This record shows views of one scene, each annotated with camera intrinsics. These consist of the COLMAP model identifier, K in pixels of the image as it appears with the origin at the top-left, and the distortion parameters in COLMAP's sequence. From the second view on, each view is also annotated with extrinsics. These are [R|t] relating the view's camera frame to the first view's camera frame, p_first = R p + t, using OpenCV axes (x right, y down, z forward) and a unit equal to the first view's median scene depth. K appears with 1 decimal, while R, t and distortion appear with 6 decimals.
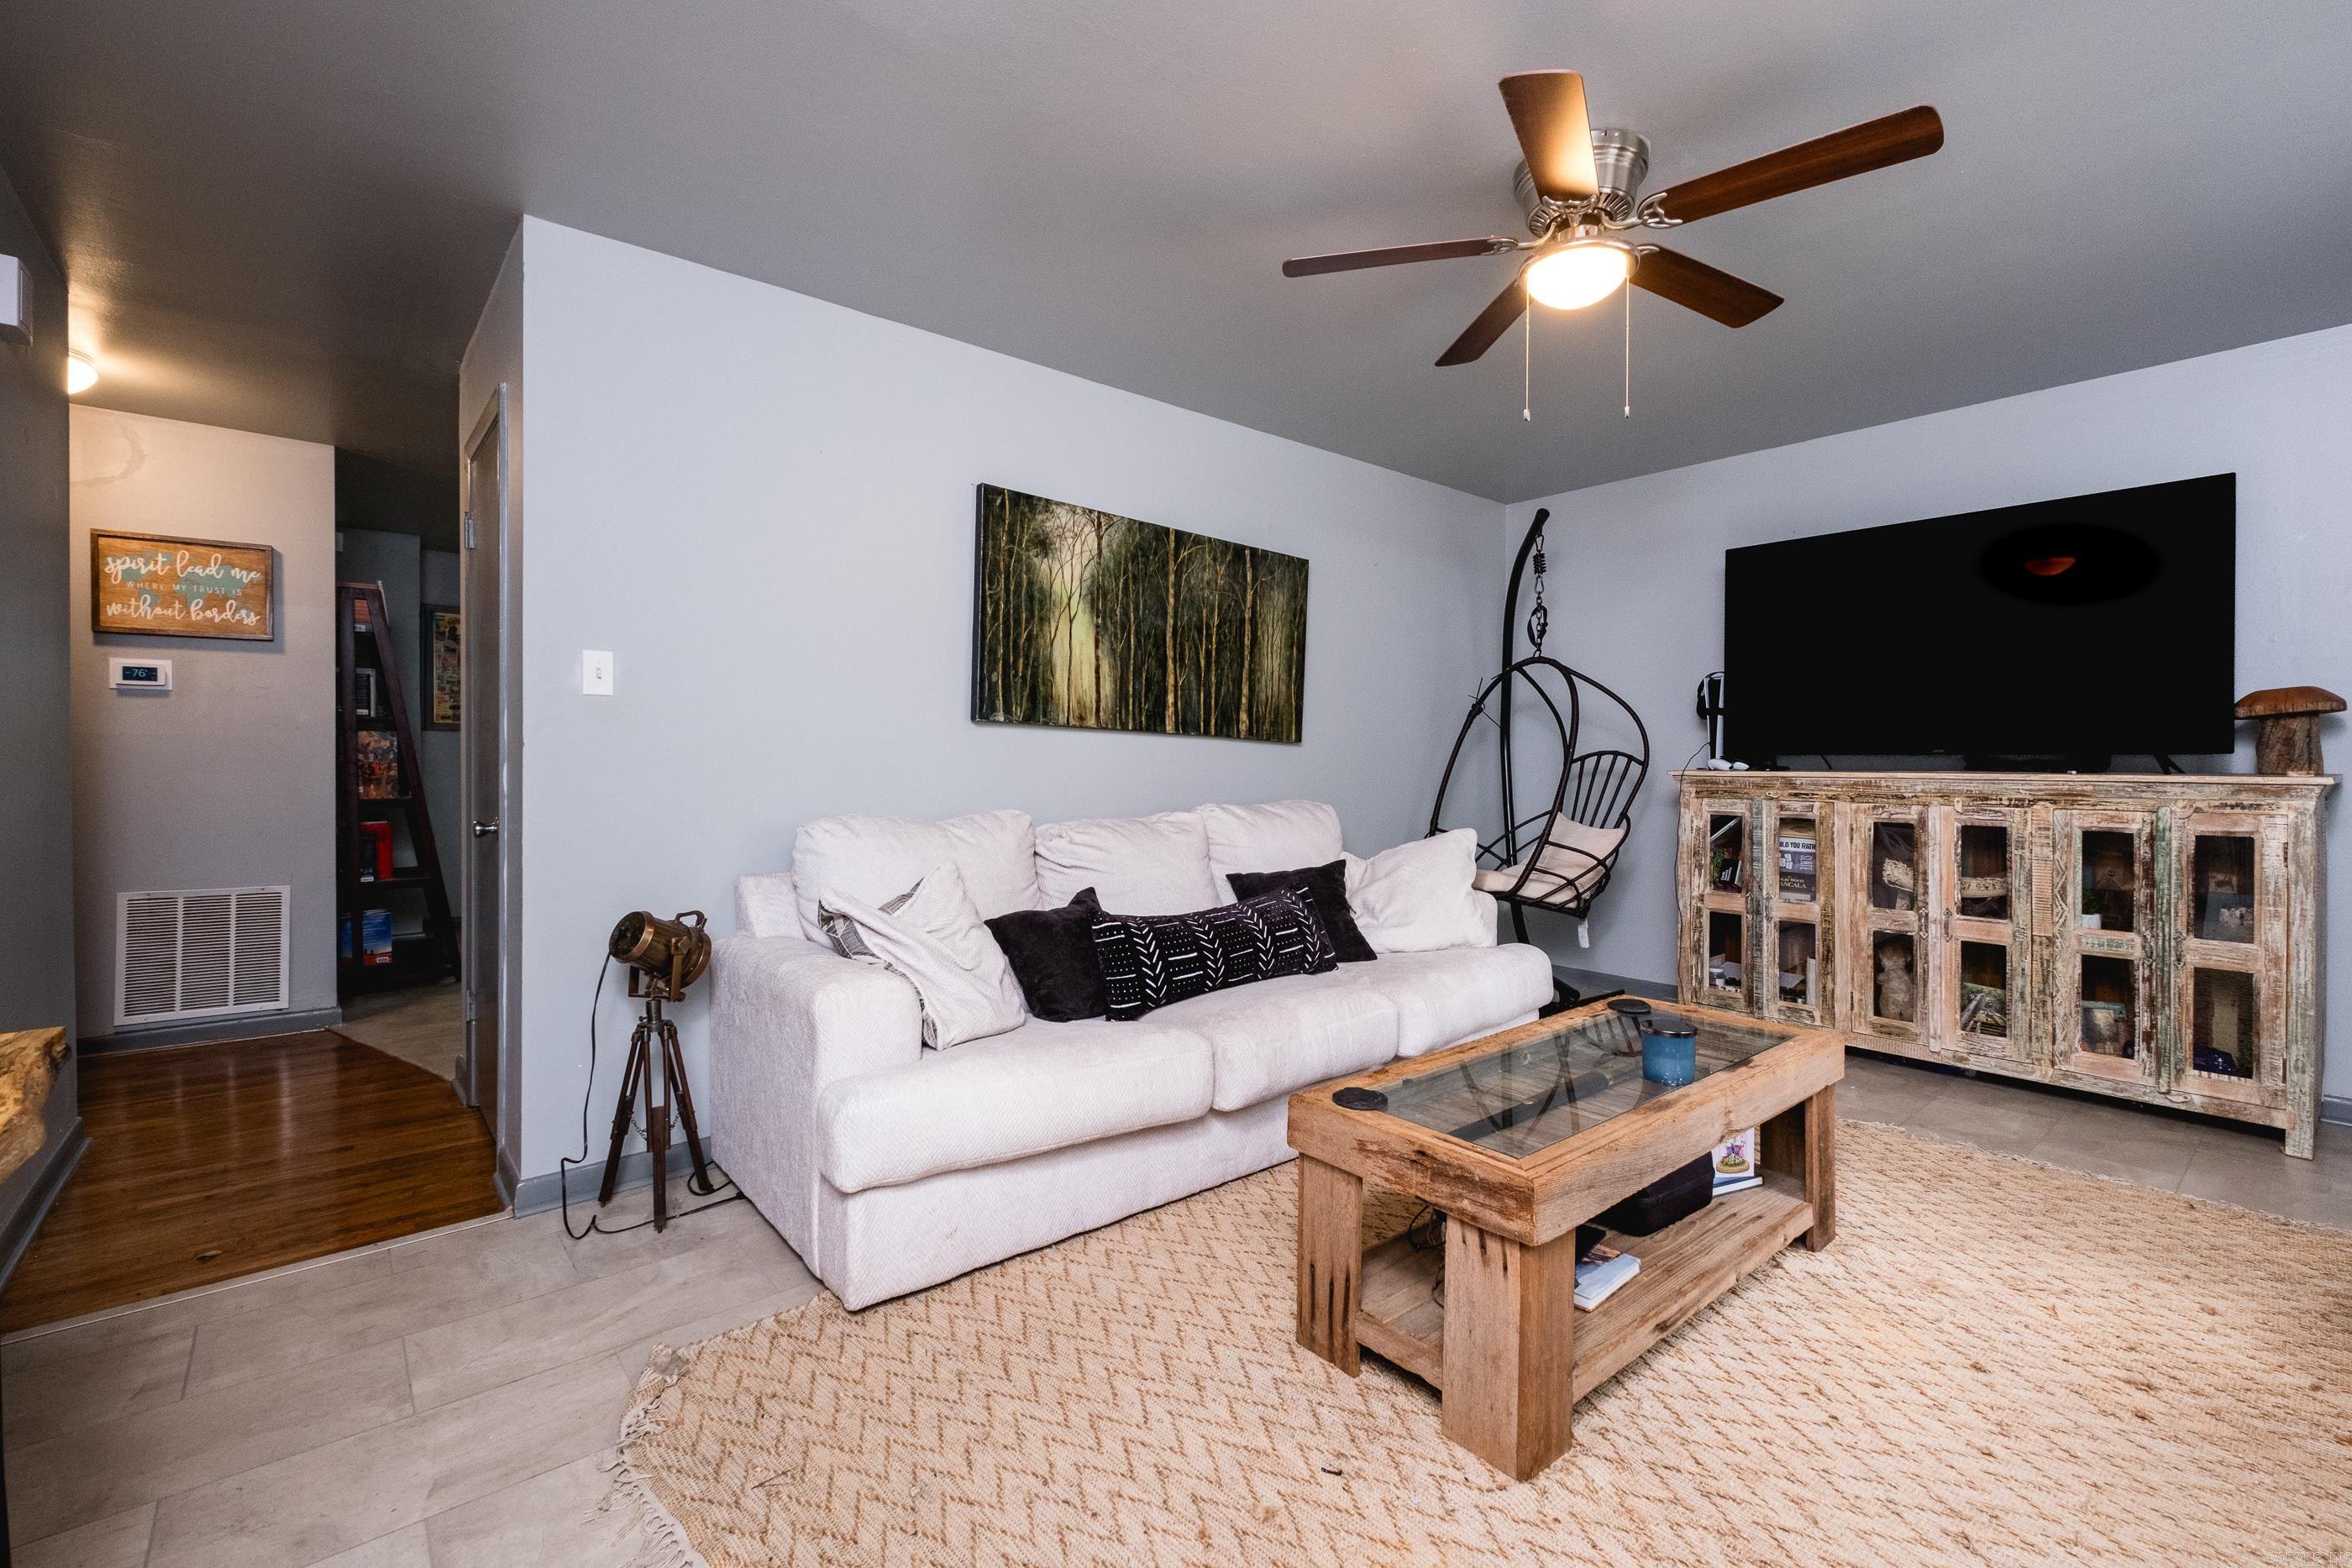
lens RADIAL K [[1025.8, 0, 1183.5], [0, 1025.8, 747.9], [0, 0, 1]] dist [0.004276, -0.000182]
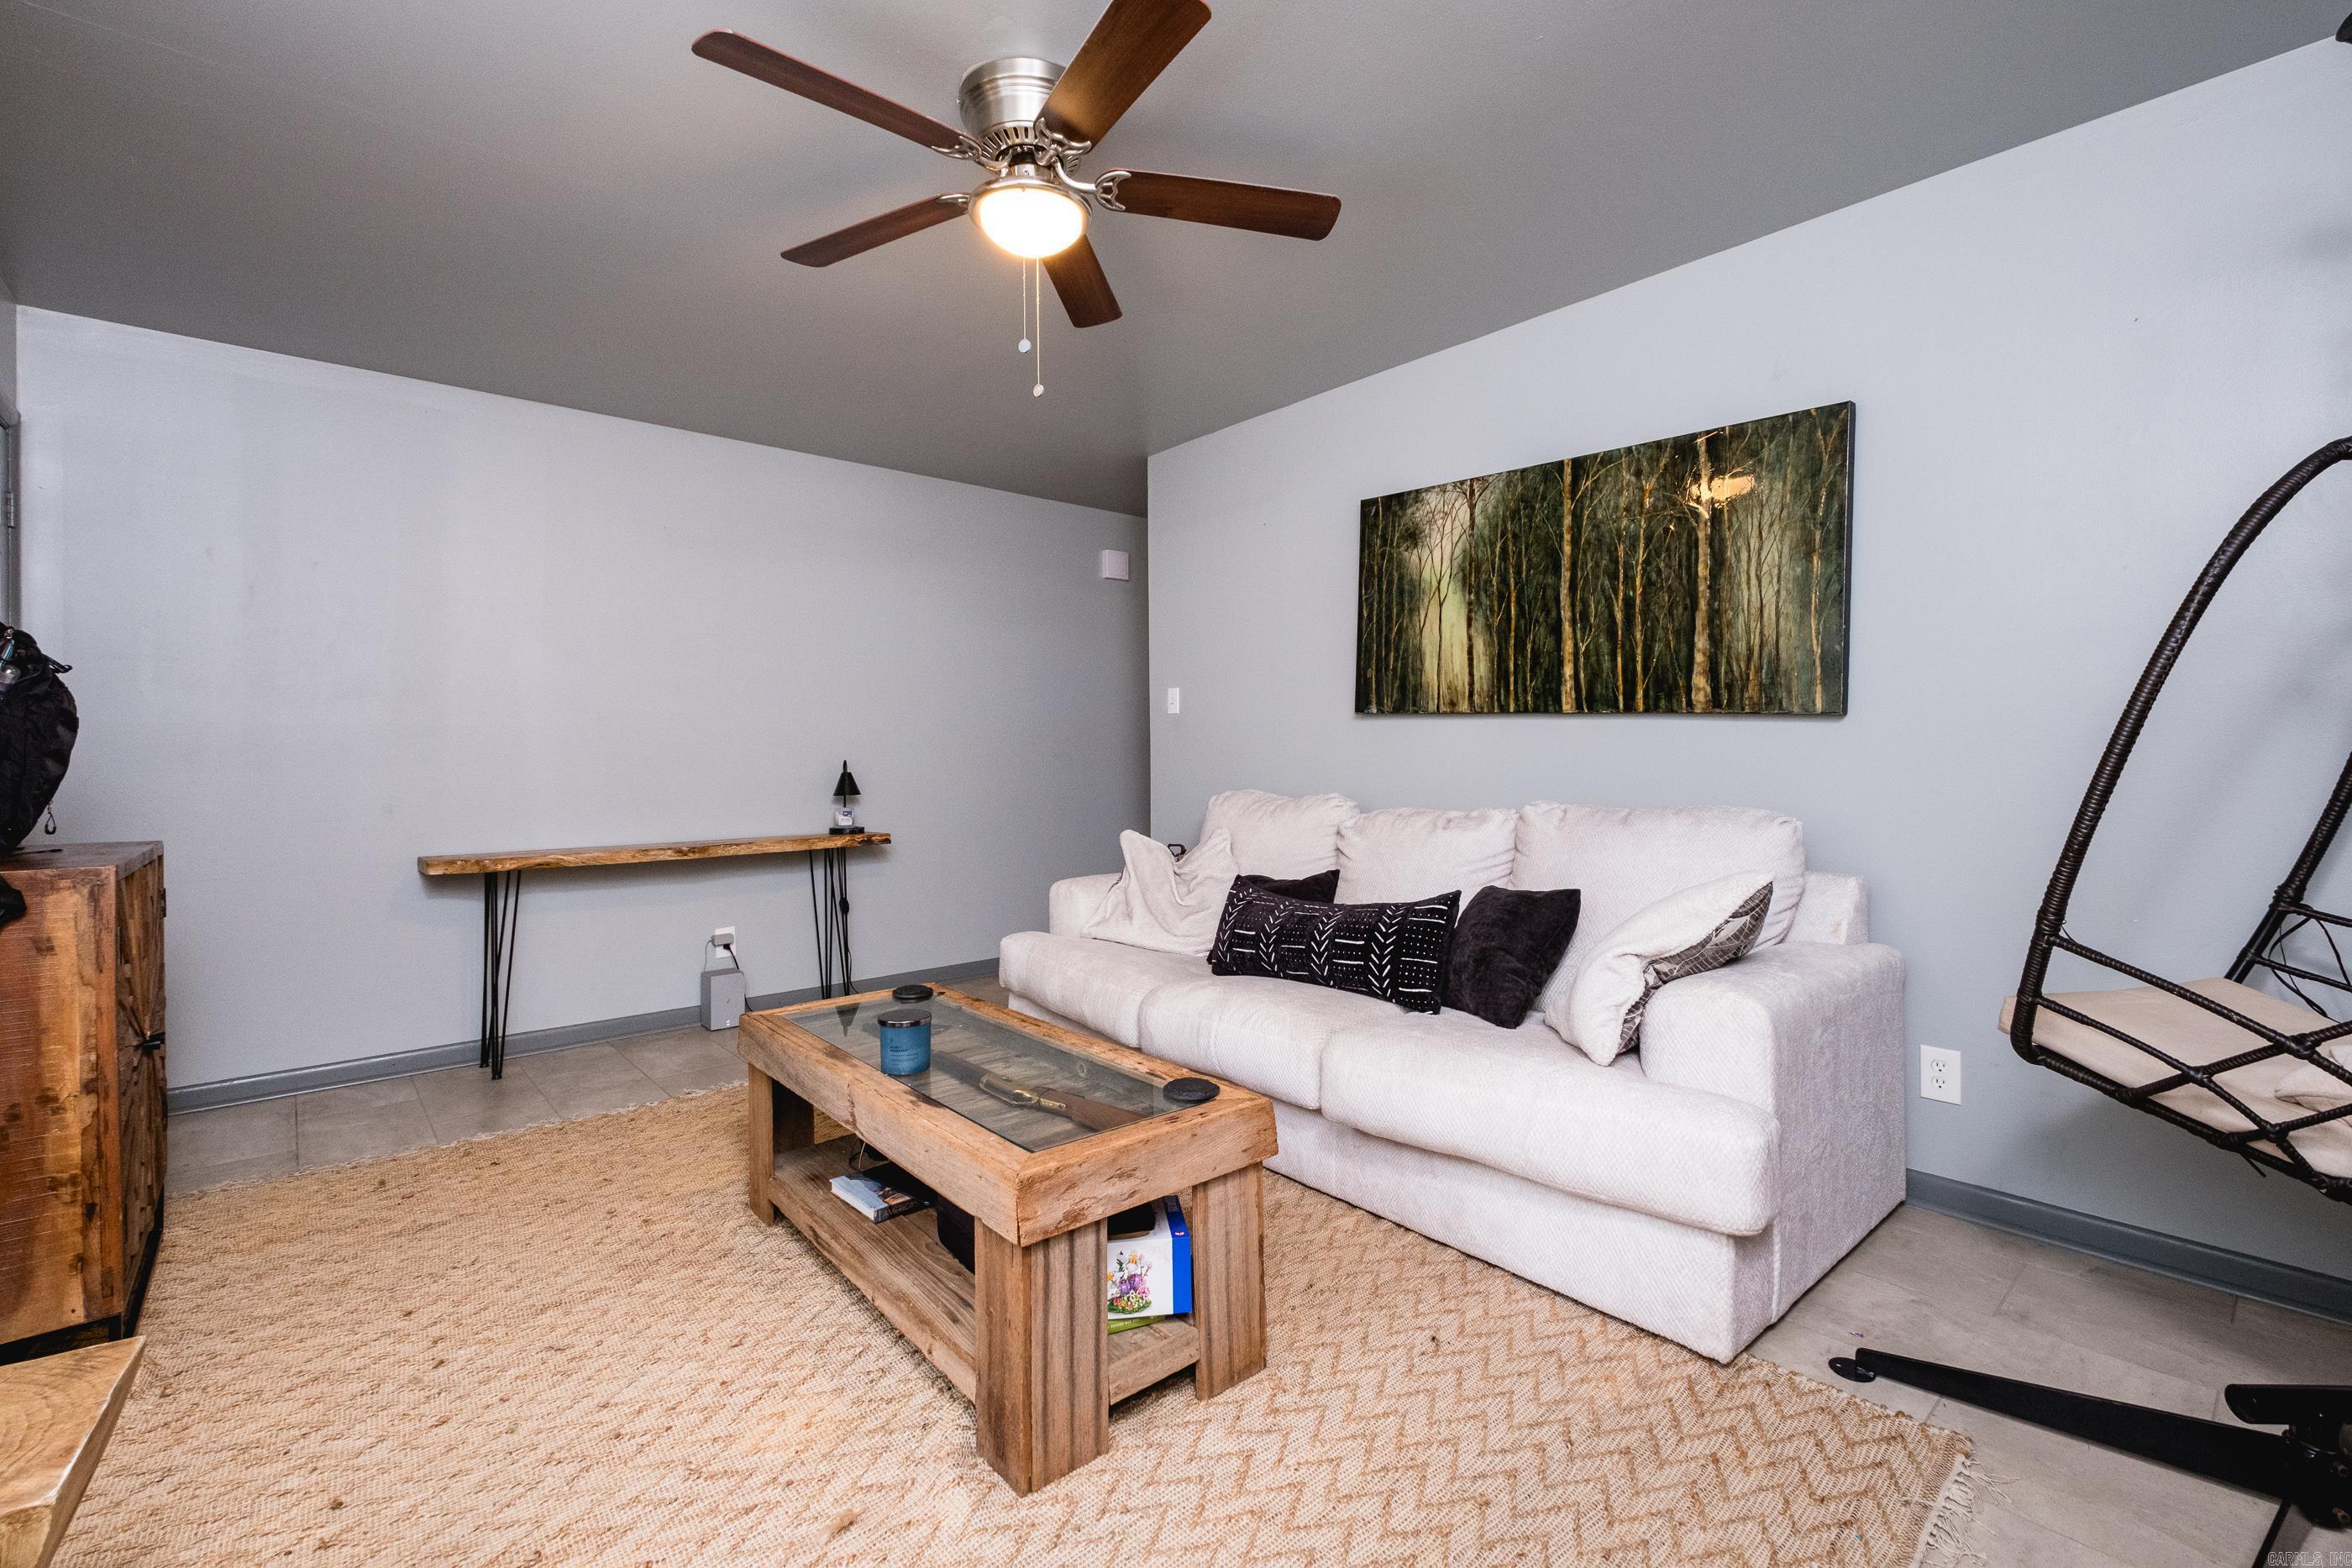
lens RADIAL K [[1025.8, 0, 1183.5], [0, 1025.8, 747.9], [0, 0, 1]] dist [0.004276, -0.000182]
pose [[0.013416, -0.008455, -0.999874, 0.793143], [0.020404, 0.999758, -0.008180, 0.013757], [0.999702, -0.020292, 0.013586, 0.683978]]
